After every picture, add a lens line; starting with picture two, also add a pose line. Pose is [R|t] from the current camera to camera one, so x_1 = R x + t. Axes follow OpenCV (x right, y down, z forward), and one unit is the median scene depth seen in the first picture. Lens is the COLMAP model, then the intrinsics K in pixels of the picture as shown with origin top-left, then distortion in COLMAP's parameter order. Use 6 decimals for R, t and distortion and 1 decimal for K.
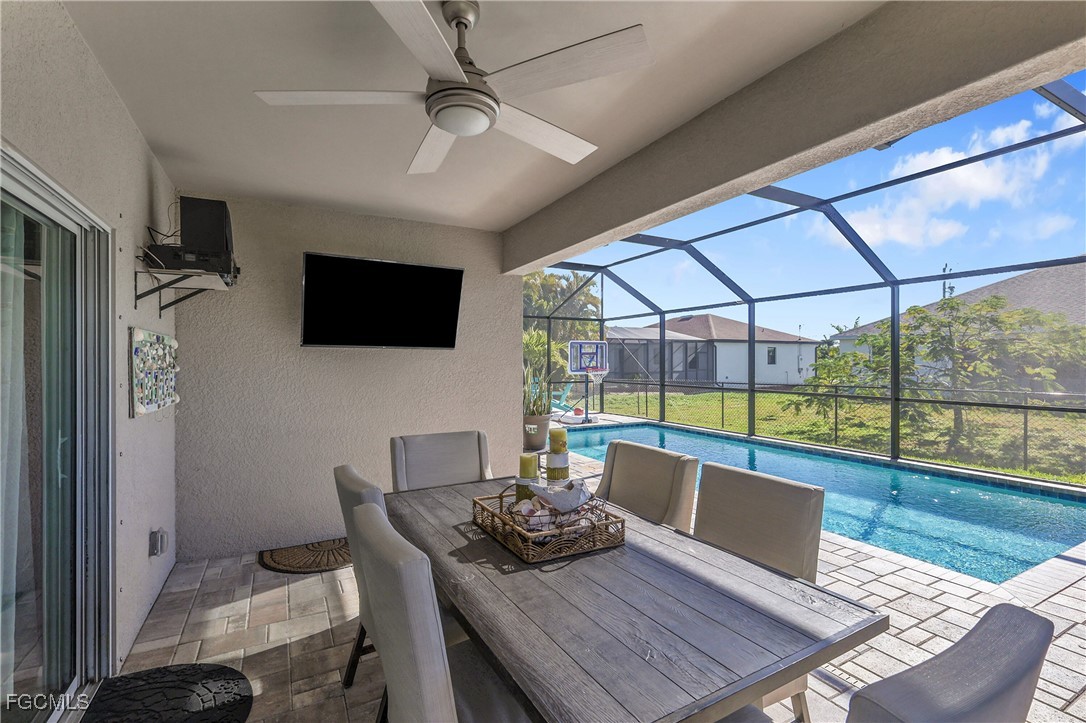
lens RADIAL K [[477.5, 0, 549.3], [0, 477.5, 359.5], [0, 0, 1]] dist [-0.000228, 0.000241]
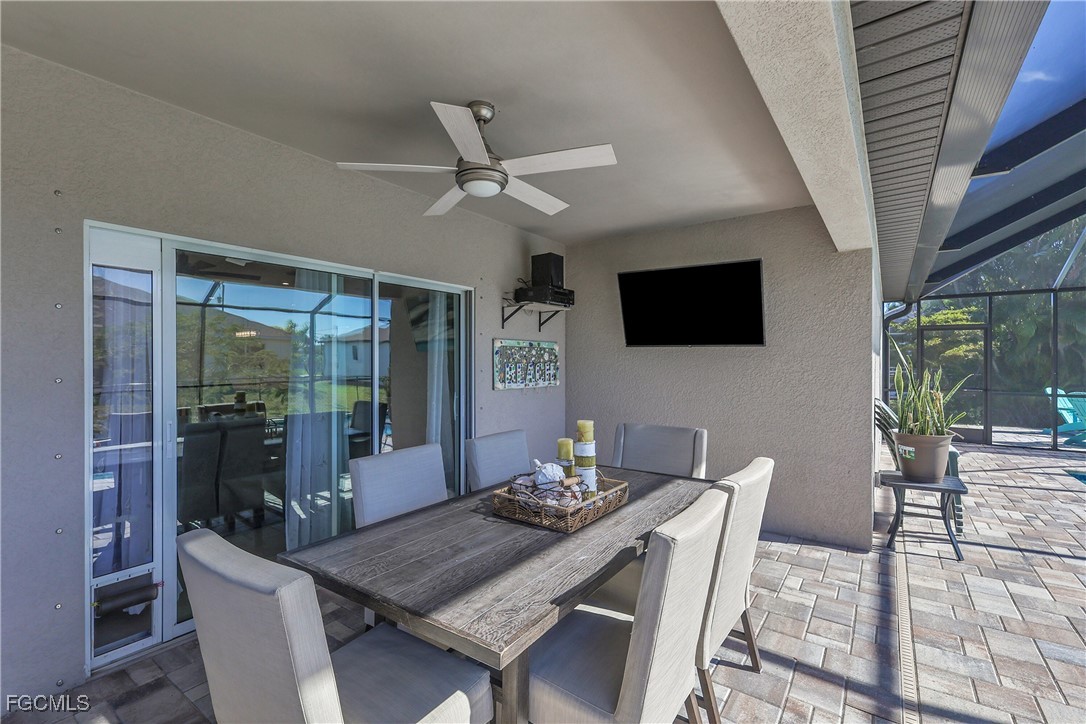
lens RADIAL K [[477.5, 0, 549.3], [0, 477.5, 360.0], [0, 0, 1]] dist [-0.000228, 0.000241]
pose [[0.440716, 0.004229, -0.897637, 0.682653], [0.000144, 0.999989, 0.004782, 0.001337], [0.897647, -0.002237, 0.440710, 0.321685]]
